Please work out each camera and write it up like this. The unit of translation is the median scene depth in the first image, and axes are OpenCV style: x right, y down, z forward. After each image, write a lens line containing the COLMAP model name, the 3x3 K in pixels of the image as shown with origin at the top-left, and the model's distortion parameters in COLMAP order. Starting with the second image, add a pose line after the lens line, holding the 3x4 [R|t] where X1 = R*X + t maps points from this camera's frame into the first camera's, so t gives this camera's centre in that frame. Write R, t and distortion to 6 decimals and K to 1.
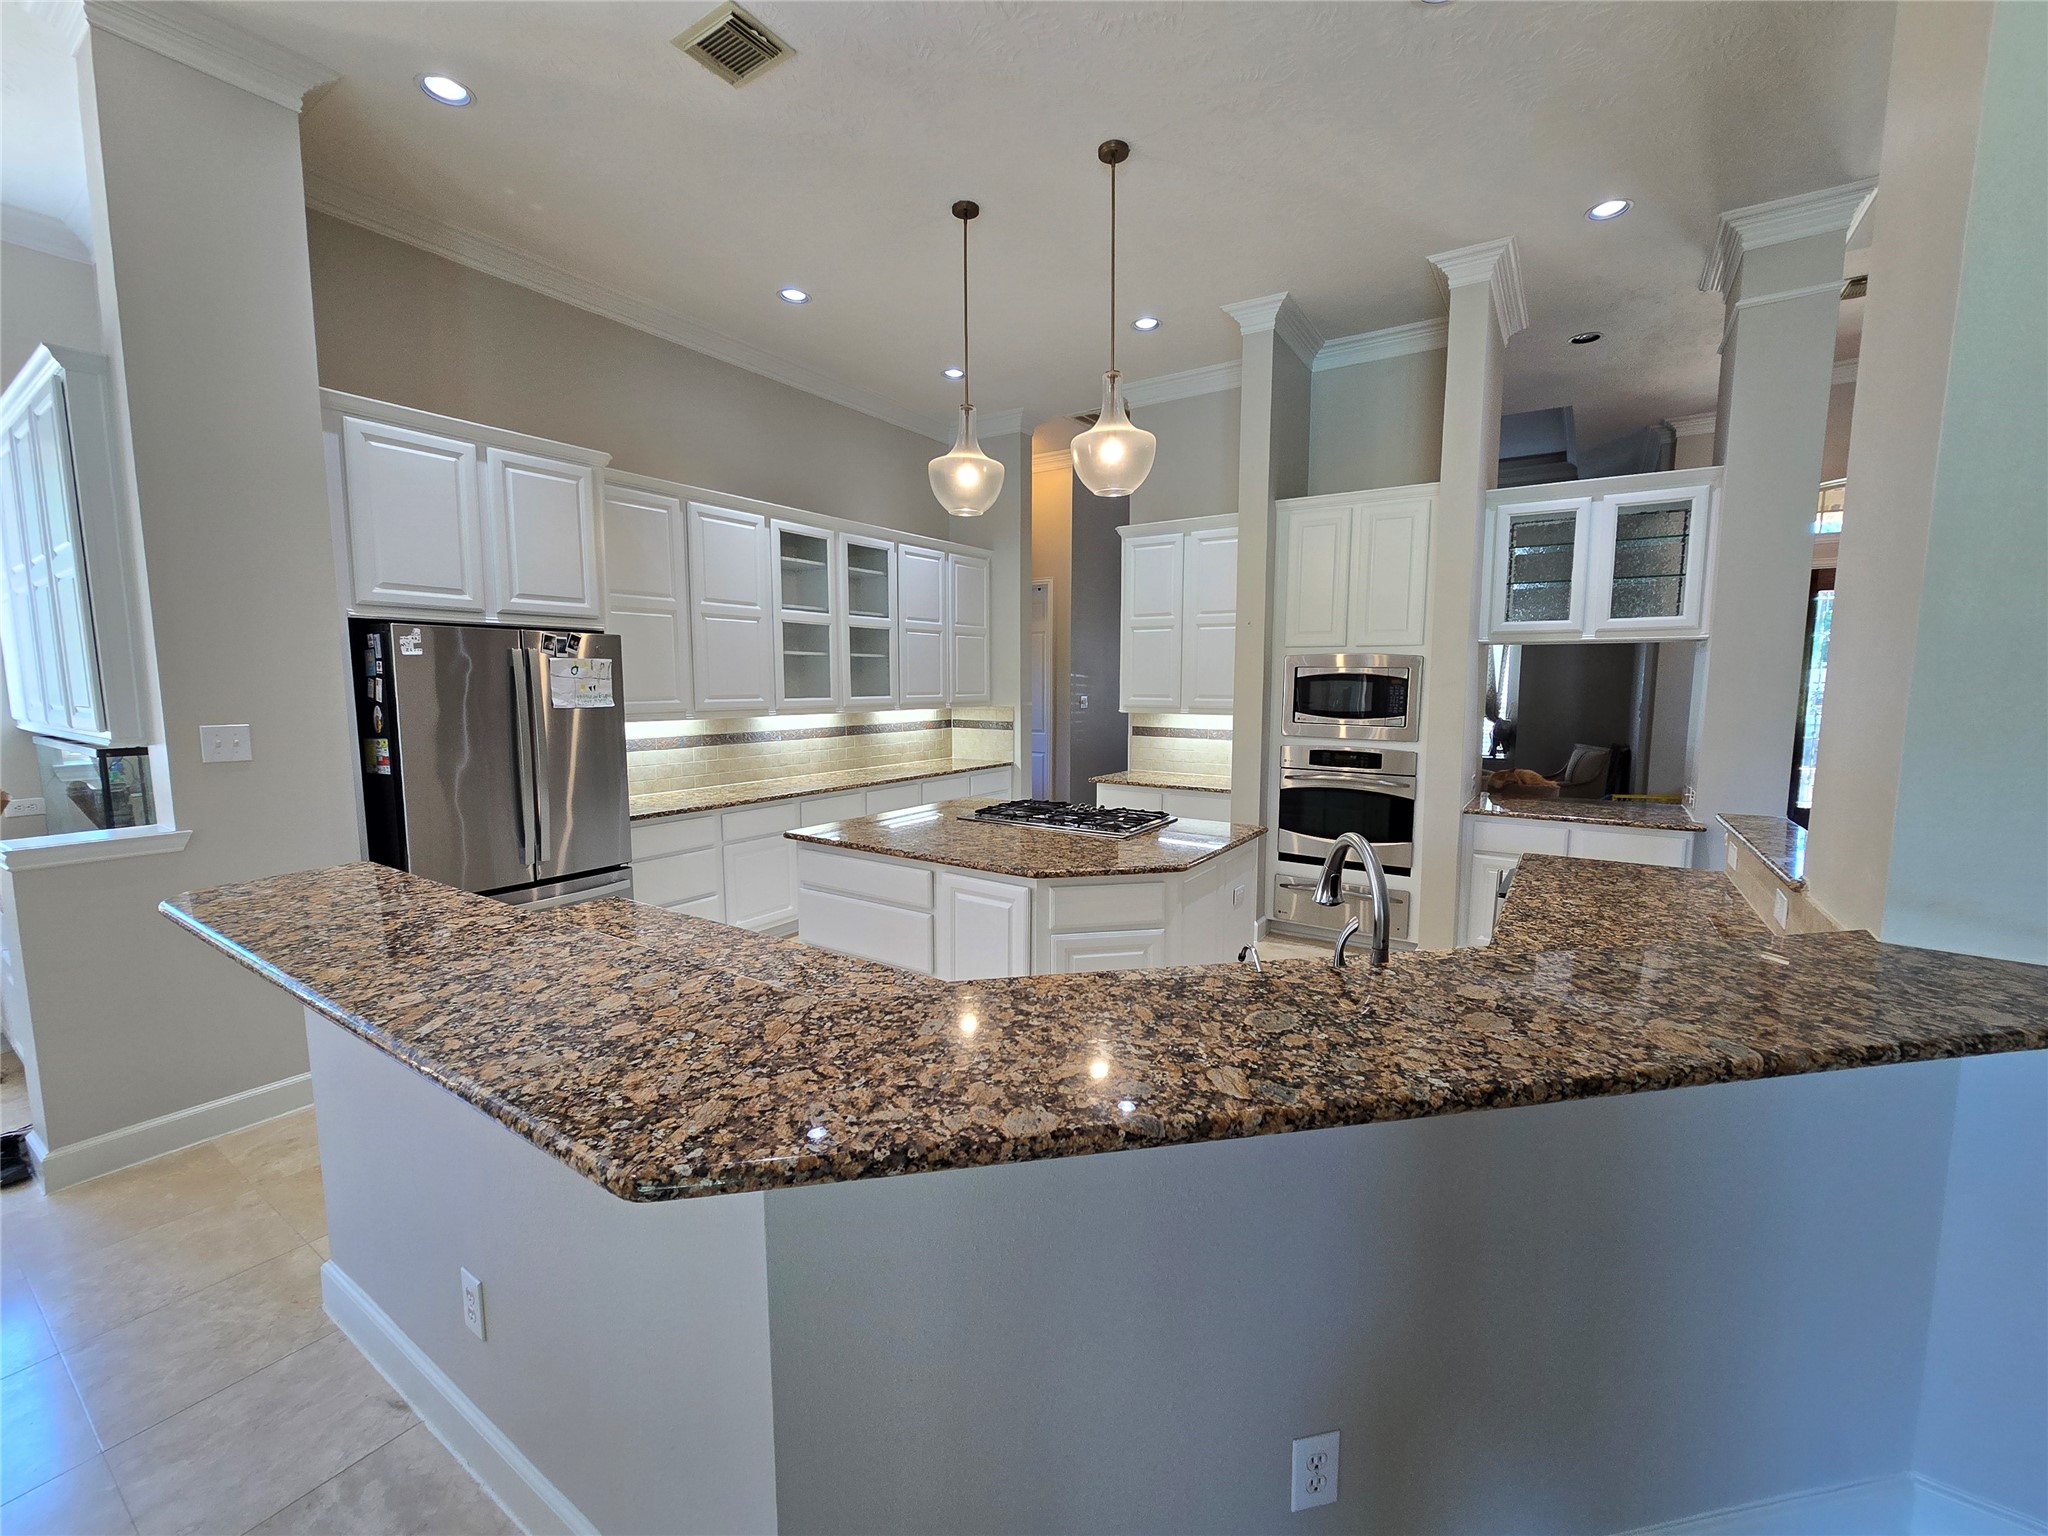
lens RADIAL K [[838.0, 0, 1037.3], [0, 838.0, 774.9], [0, 0, 1]] dist [-0.006093, 0.001369]
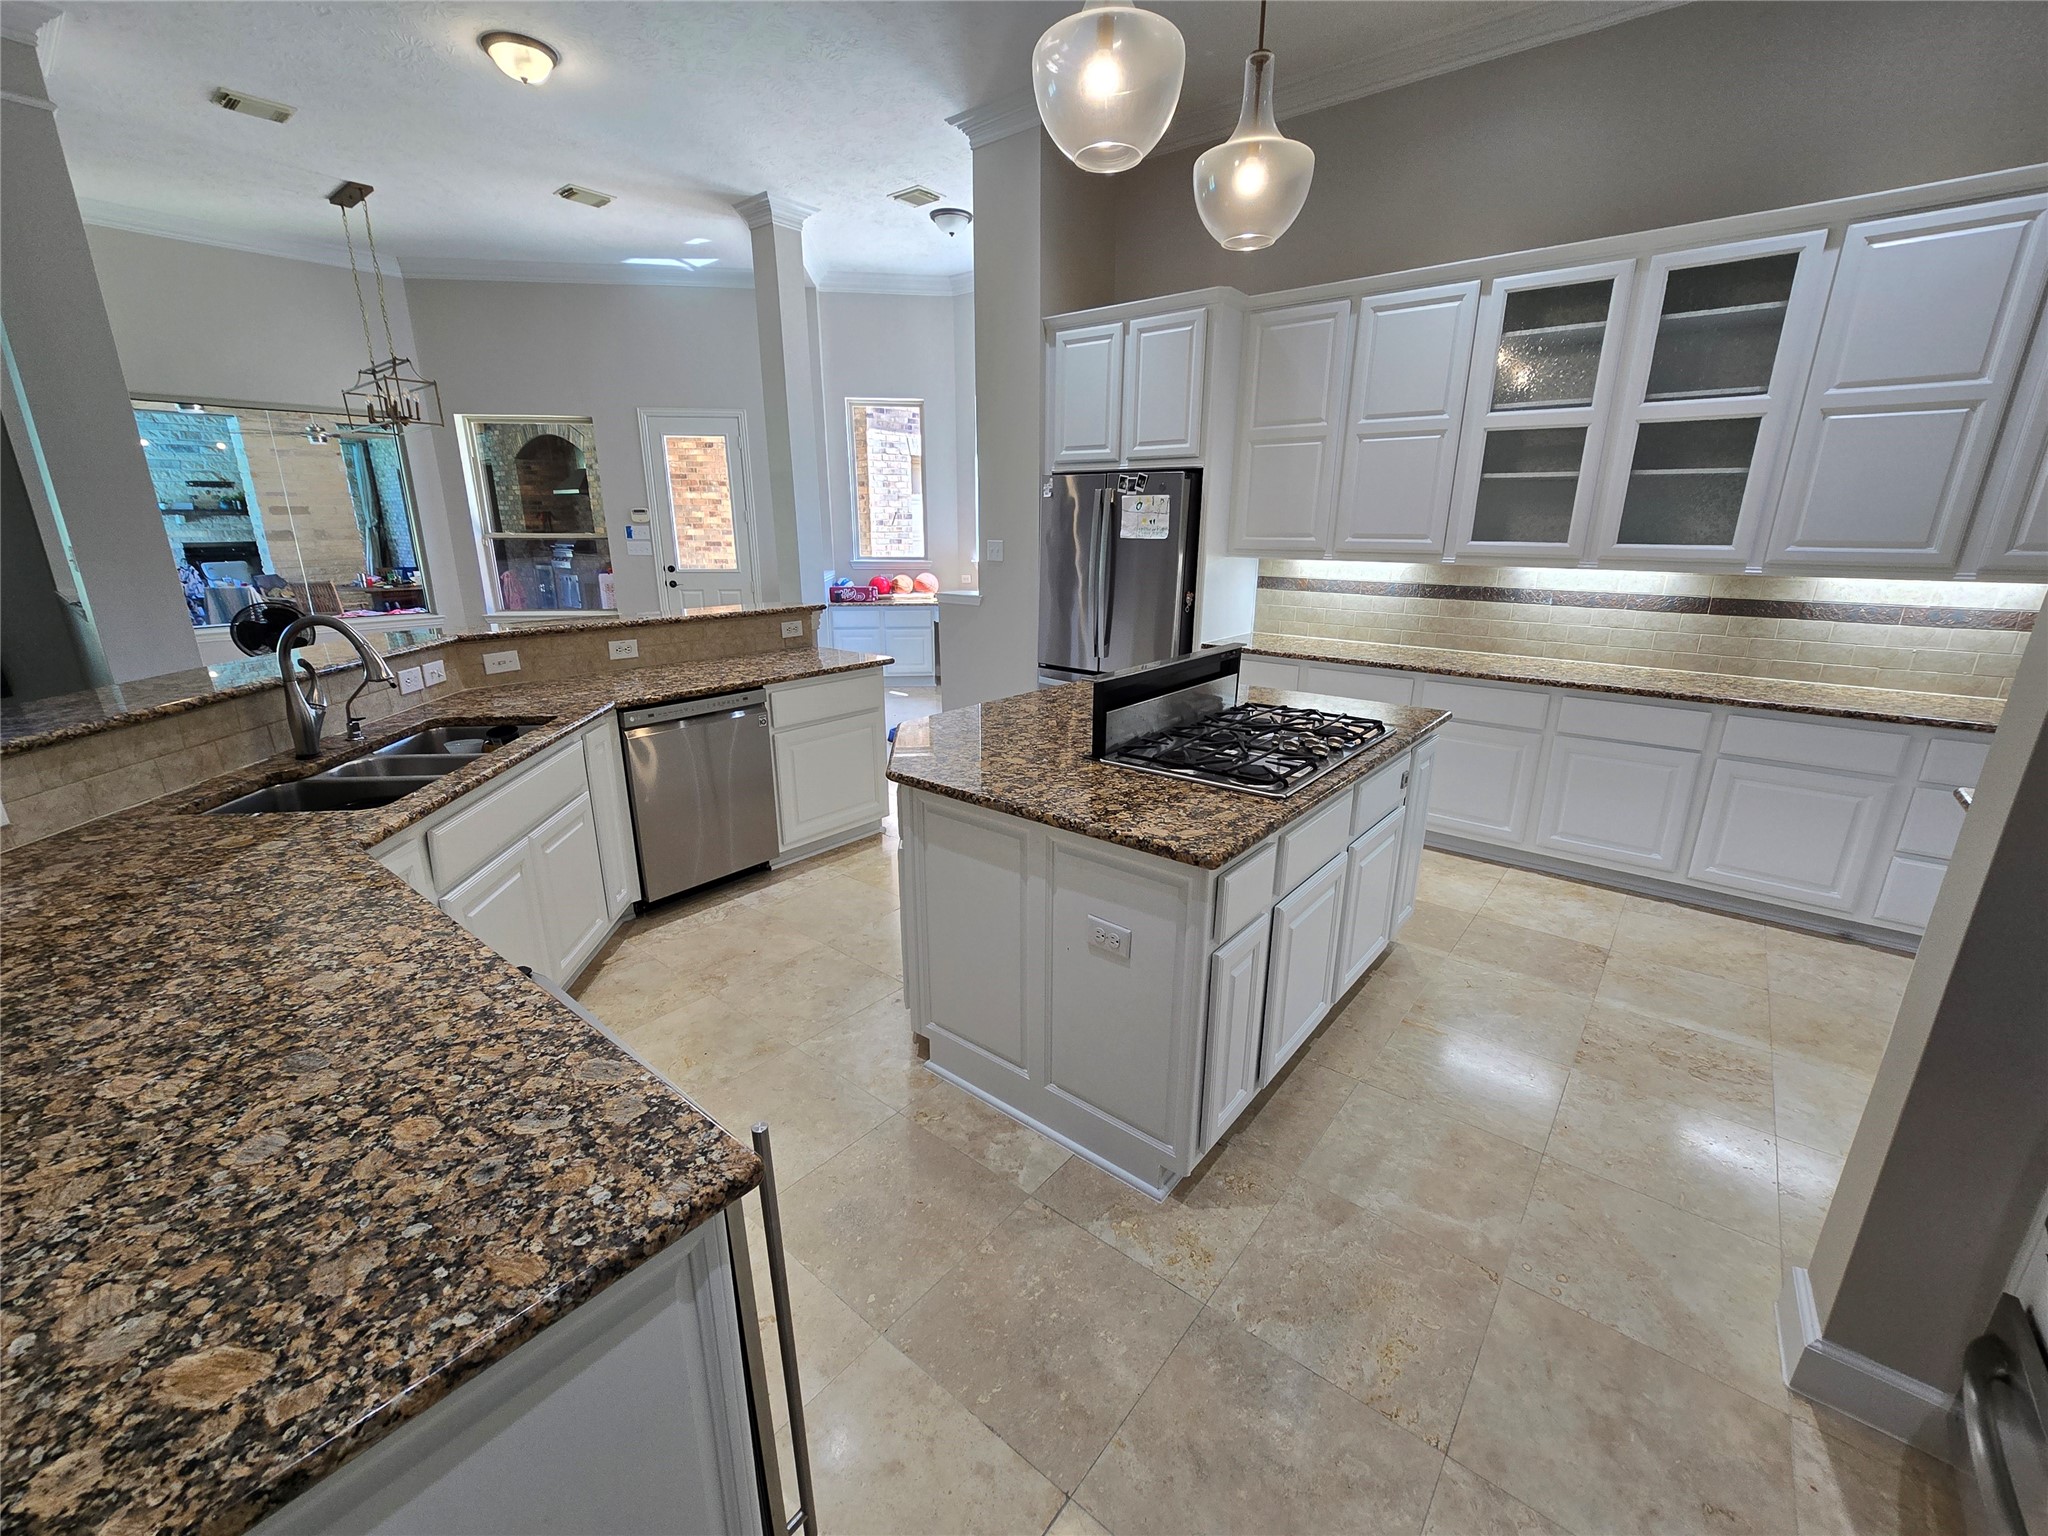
lens RADIAL K [[838.0, 0, 1032.9], [0, 838.0, 775.8], [0, 0, 1]] dist [-0.006093, 0.001369]
pose [[-0.097357, 0.288748, -0.952442, 0.622797], [-0.117280, 0.946992, 0.299084, -0.088041], [0.988315, 0.140820, -0.058332, 0.858211]]
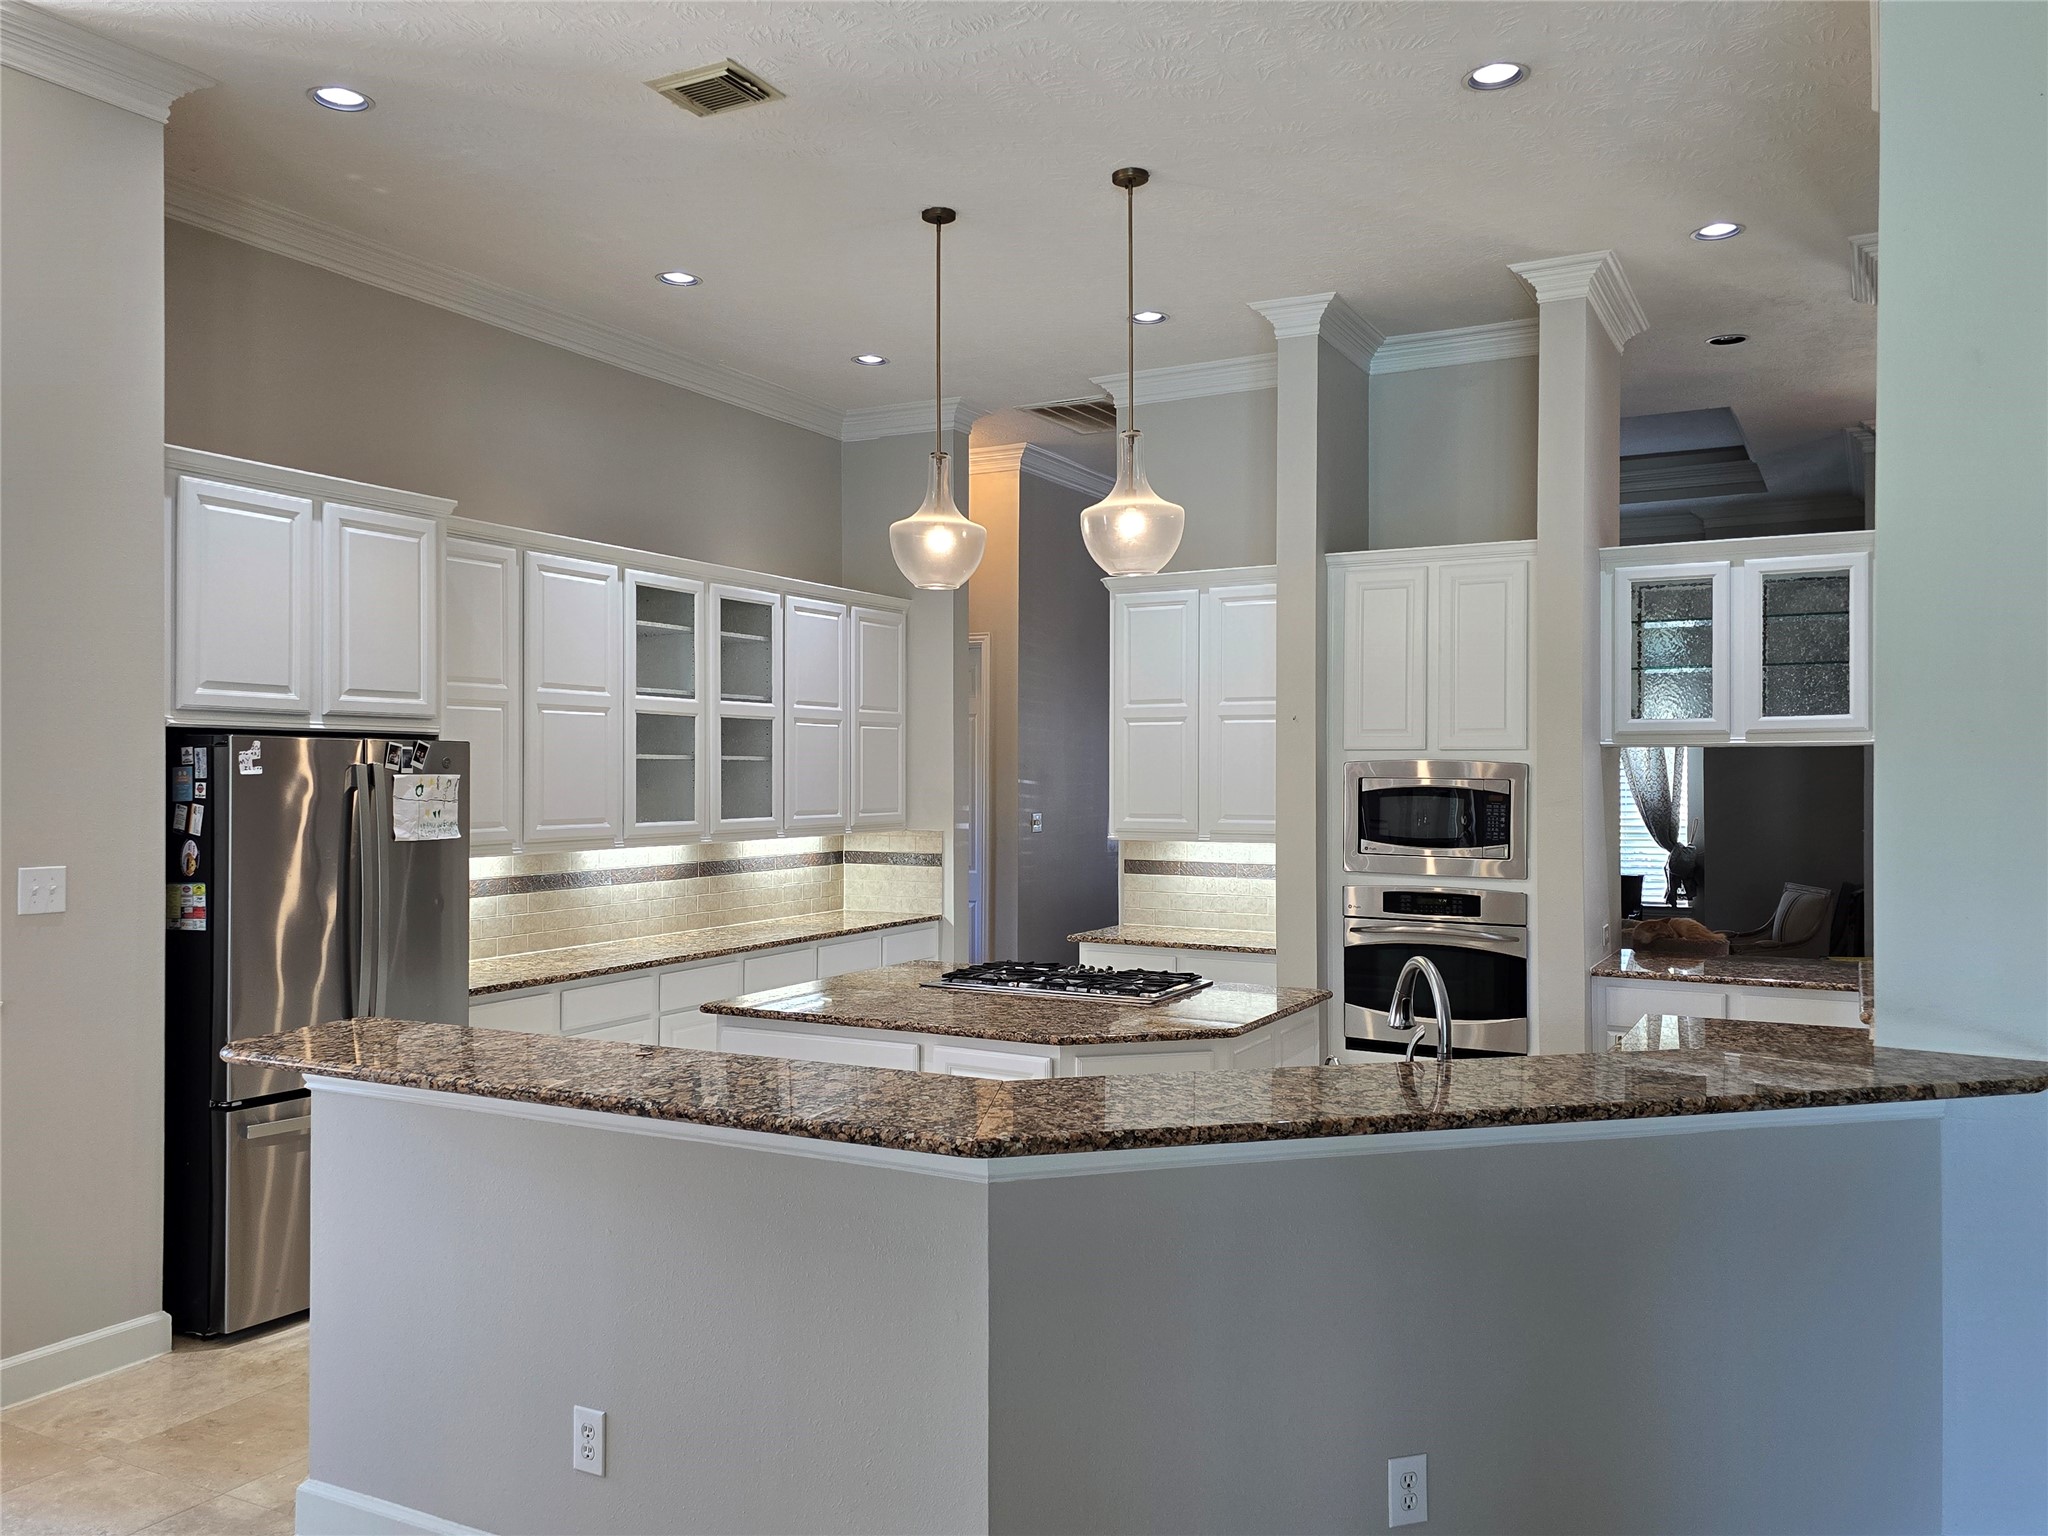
lens RADIAL K [[1589.5, 0, 1023.6], [0, 1589.5, 773.0], [0, 0, 1]] dist [0.055407, -0.013758]
pose [[0.995902, -0.000859, 0.090435, -0.128177], [0.010987, 0.993698, -0.111551, 0.022192], [-0.089769, 0.112087, 0.989635, -0.409609]]
